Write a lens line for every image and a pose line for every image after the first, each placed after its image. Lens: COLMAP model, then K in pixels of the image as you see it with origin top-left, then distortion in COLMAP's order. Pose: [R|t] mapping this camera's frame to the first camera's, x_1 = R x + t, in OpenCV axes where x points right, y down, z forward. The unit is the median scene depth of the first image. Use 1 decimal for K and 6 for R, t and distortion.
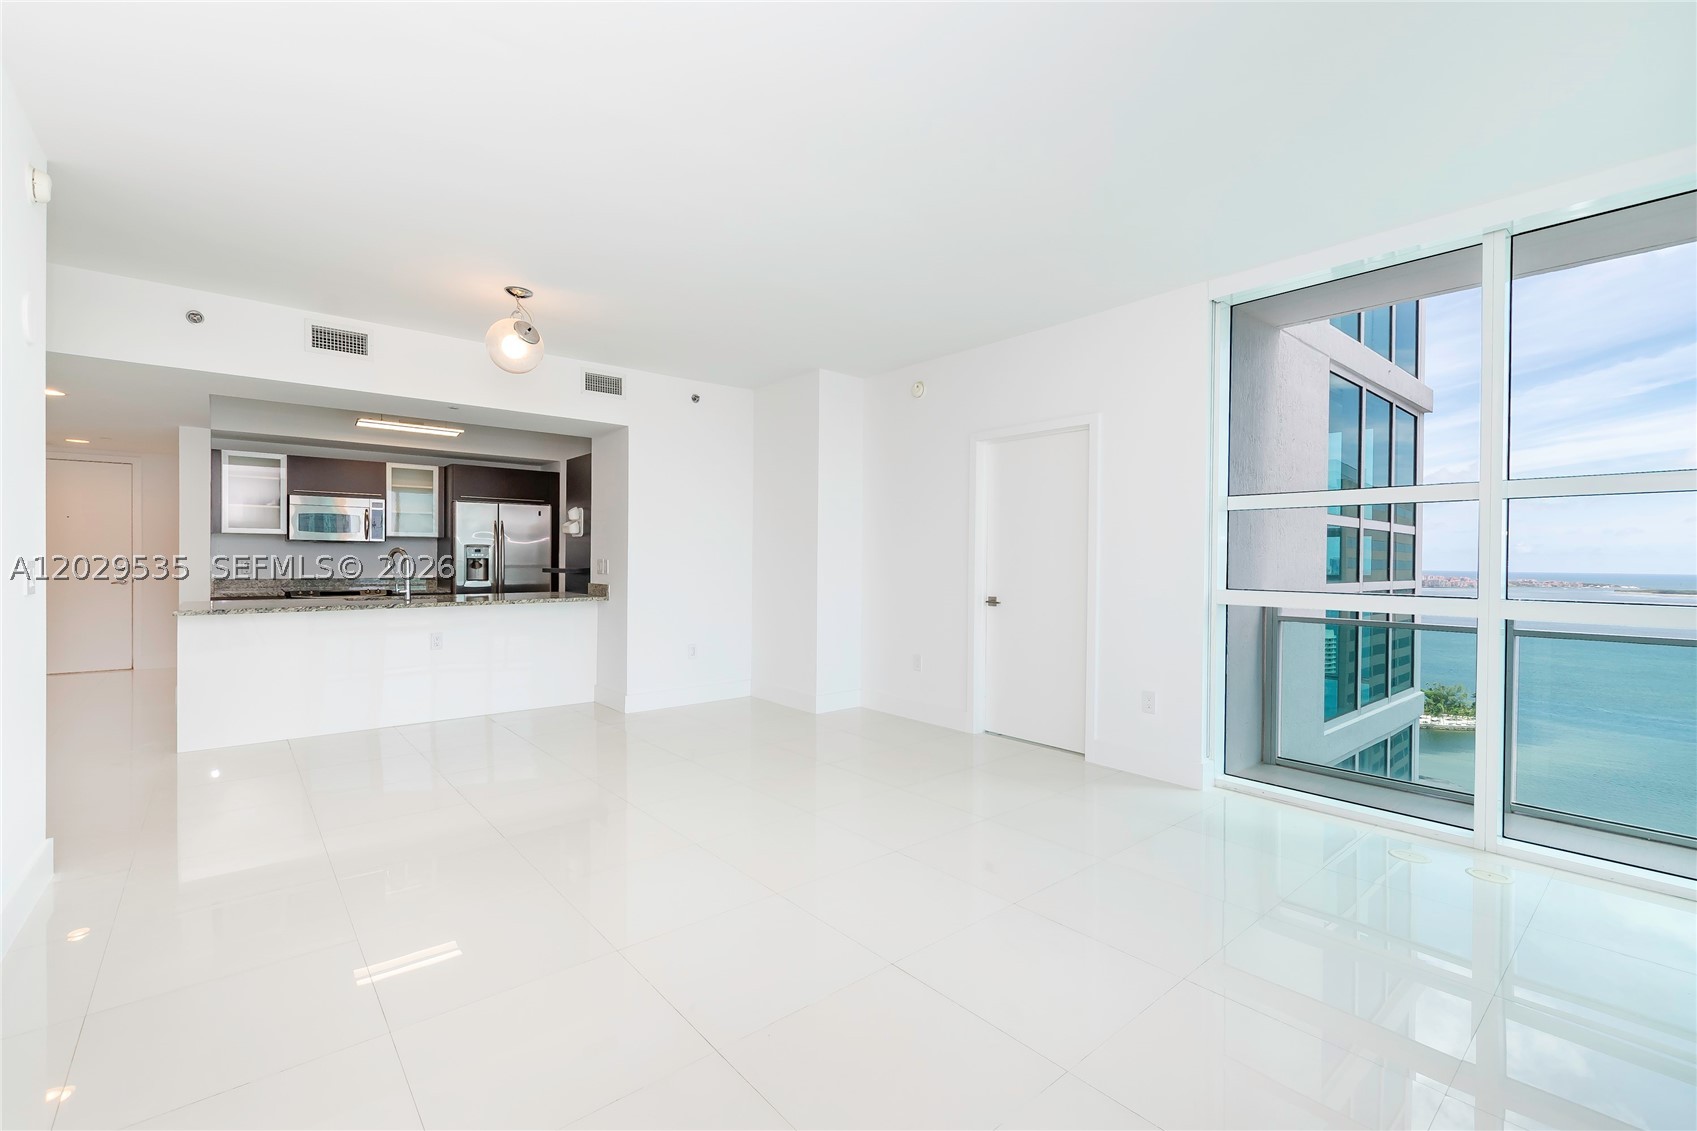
lens RADIAL K [[744.3, 0, 875.6], [0, 744.3, 561.9], [0, 0, 1]] dist [-0.000619, -0.001671]
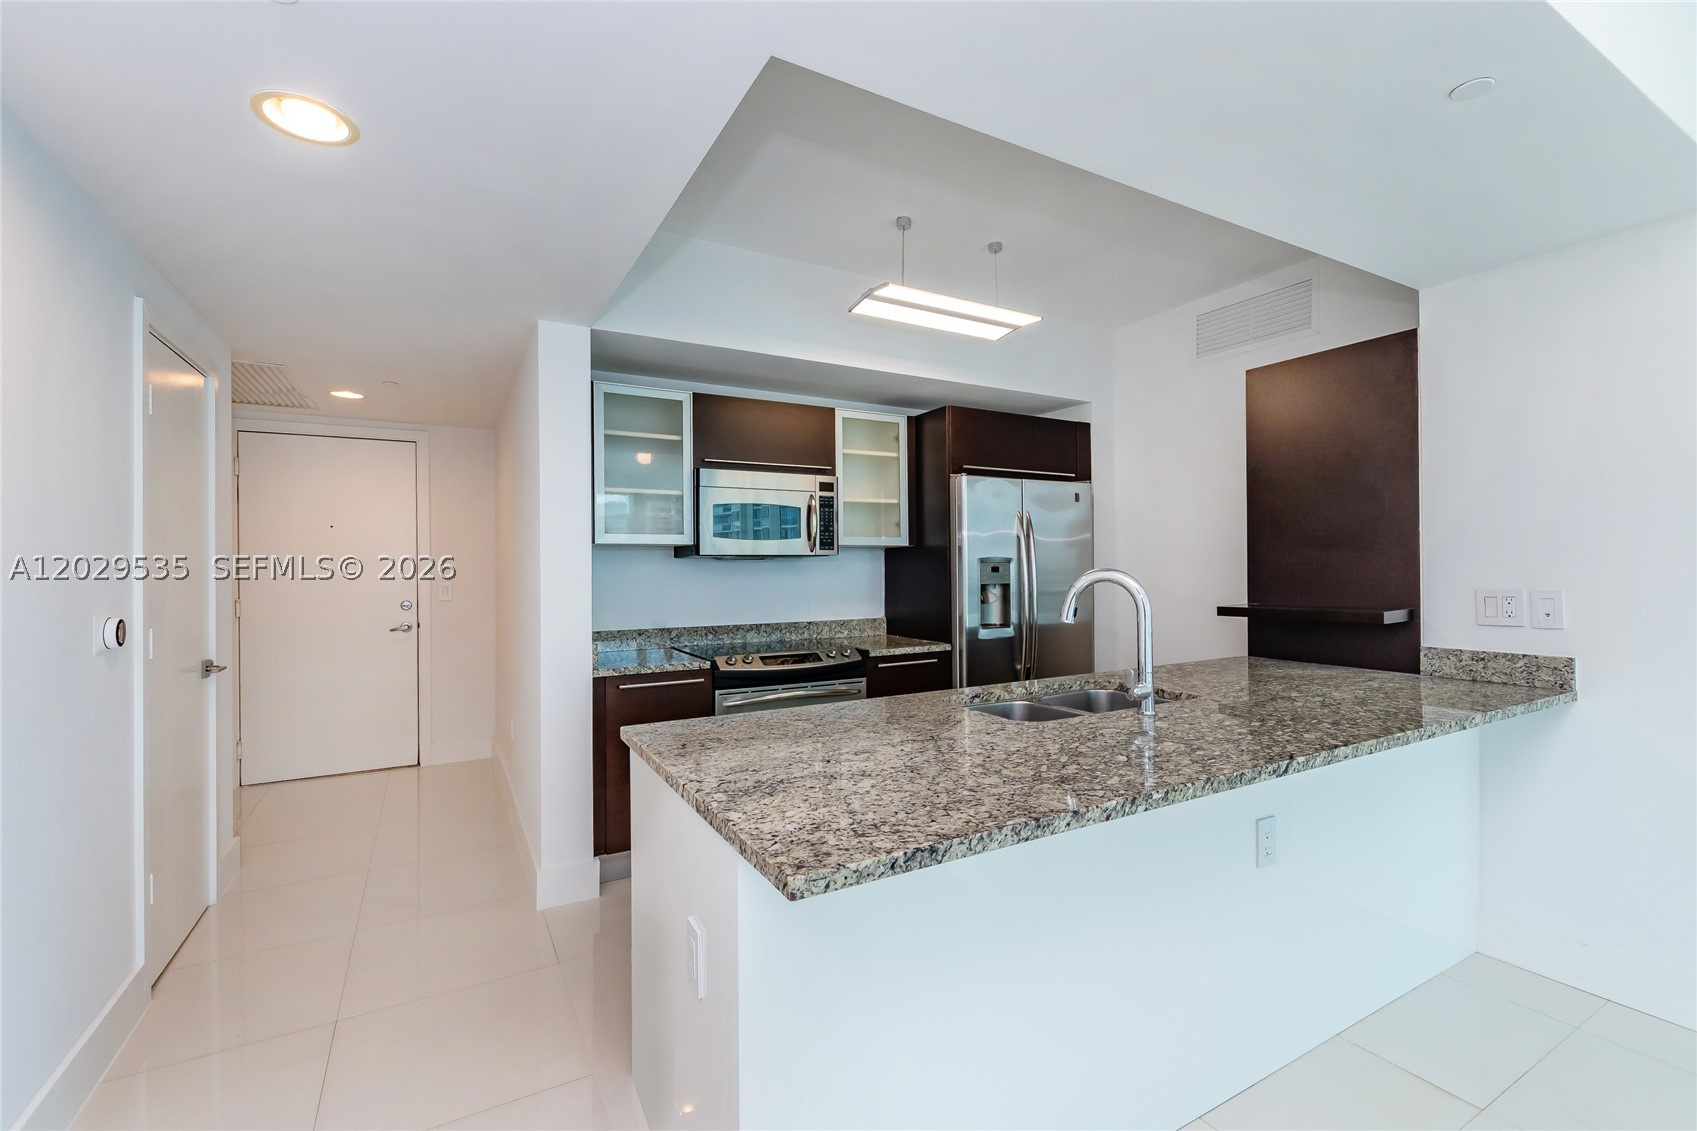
lens RADIAL K [[744.3, 0, 853.0], [0, 744.3, 565.3], [0, 0, 1]] dist [-0.000619, -0.001671]
pose [[0.979553, -0.016291, -0.200526, -0.539733], [0.015046, 0.999857, -0.007727, -0.016077], [0.200624, 0.004551, 0.979658, 0.477475]]
